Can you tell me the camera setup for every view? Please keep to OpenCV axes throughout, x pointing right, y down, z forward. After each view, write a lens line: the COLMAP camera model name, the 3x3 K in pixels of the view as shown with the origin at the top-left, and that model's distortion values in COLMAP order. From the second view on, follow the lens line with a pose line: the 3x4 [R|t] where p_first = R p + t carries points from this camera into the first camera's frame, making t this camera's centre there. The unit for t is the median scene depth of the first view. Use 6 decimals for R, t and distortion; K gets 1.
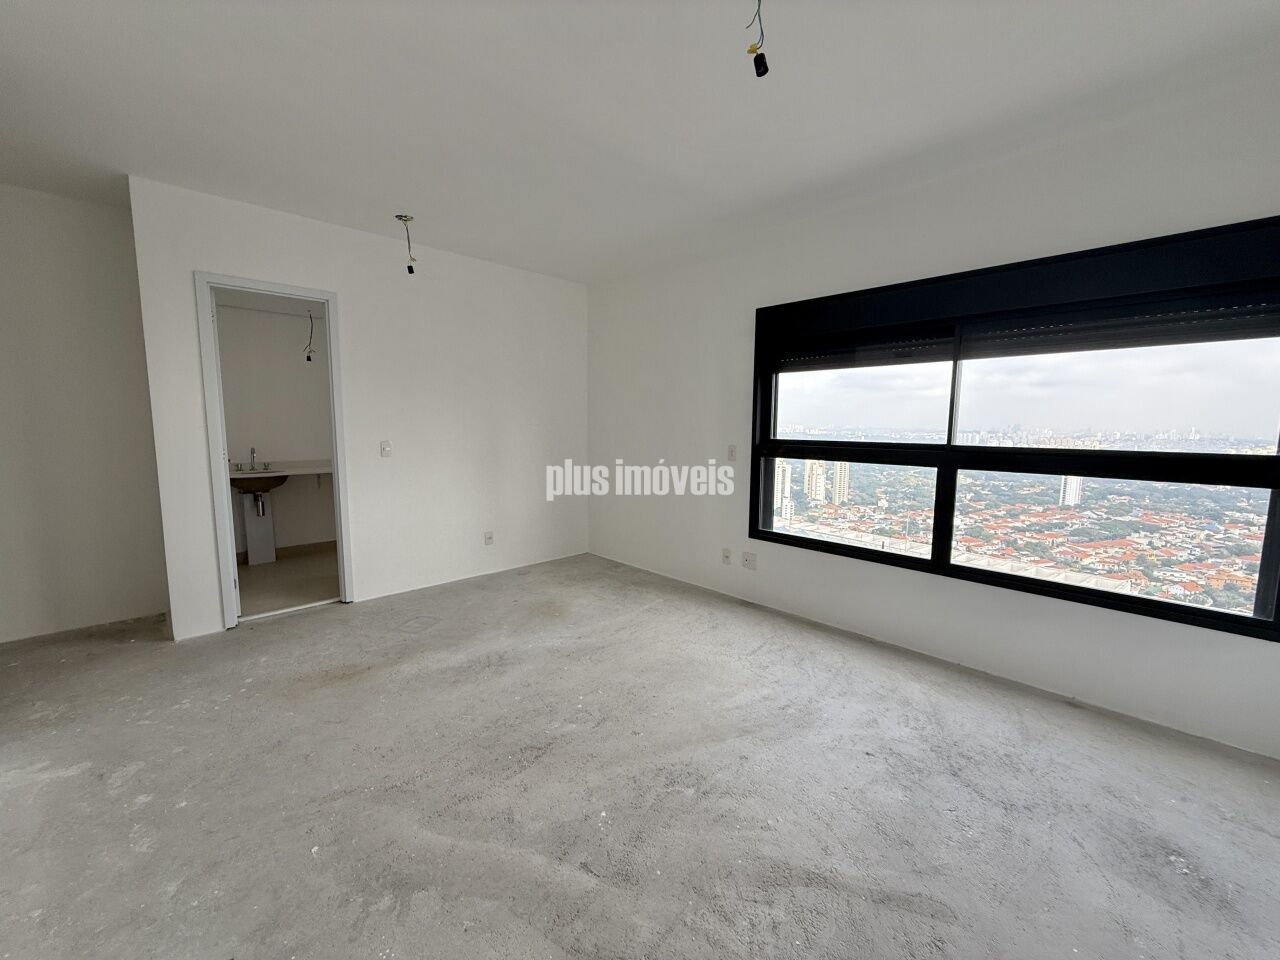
lens RADIAL K [[510.2, 0, 628.9], [0, 510.2, 483.2], [0, 0, 1]] dist [0.000092, -0.000345]
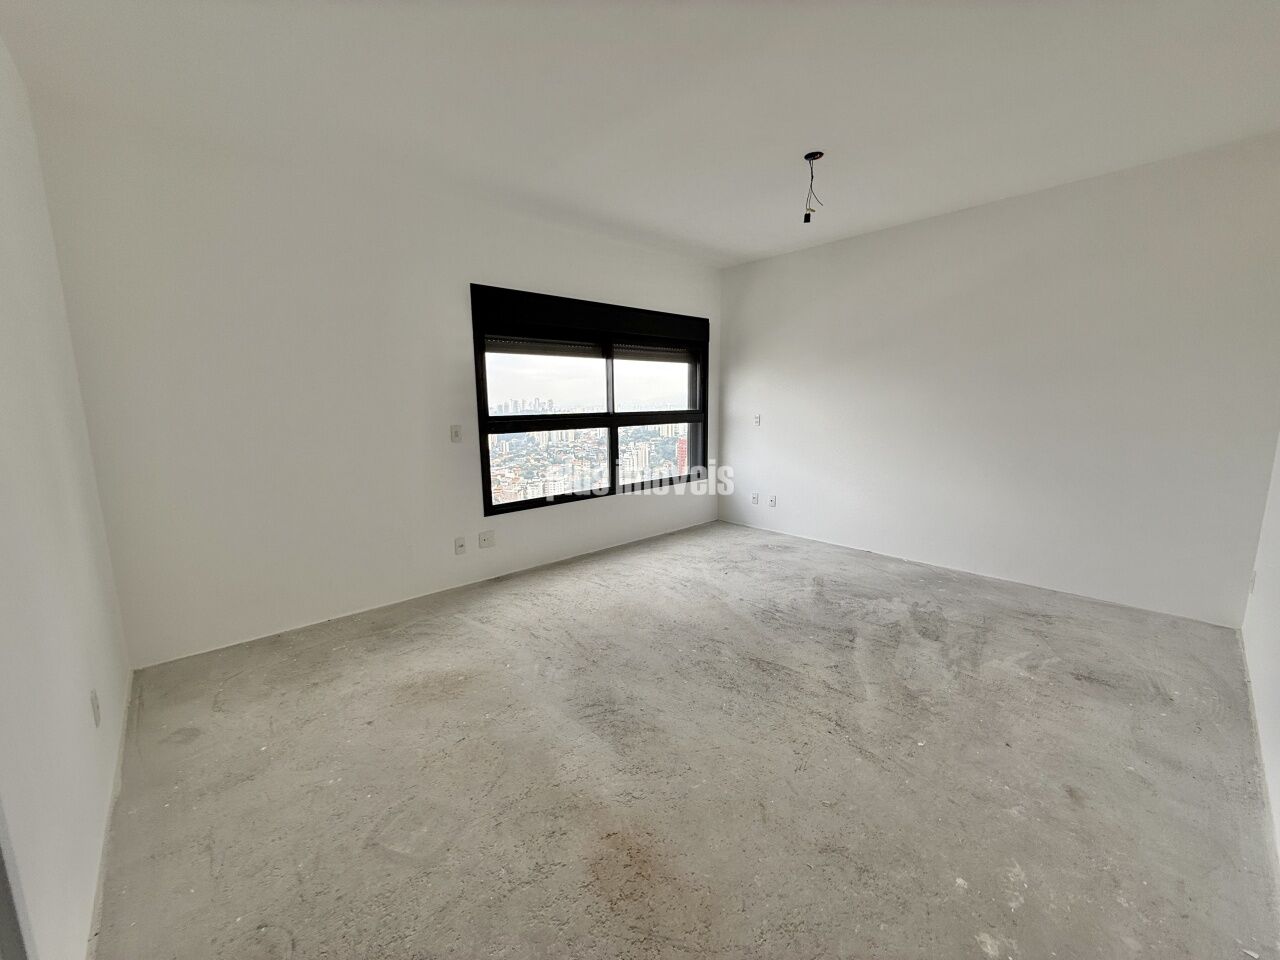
lens RADIAL K [[510.2, 0, 647.6], [0, 510.2, 476.1], [0, 0, 1]] dist [0.000092, -0.000345]
pose [[0.011898, -0.156570, 0.987595, -1.032055], [0.128451, 0.979721, 0.153774, -0.116666], [-0.991644, 0.125028, 0.031768, 0.908159]]
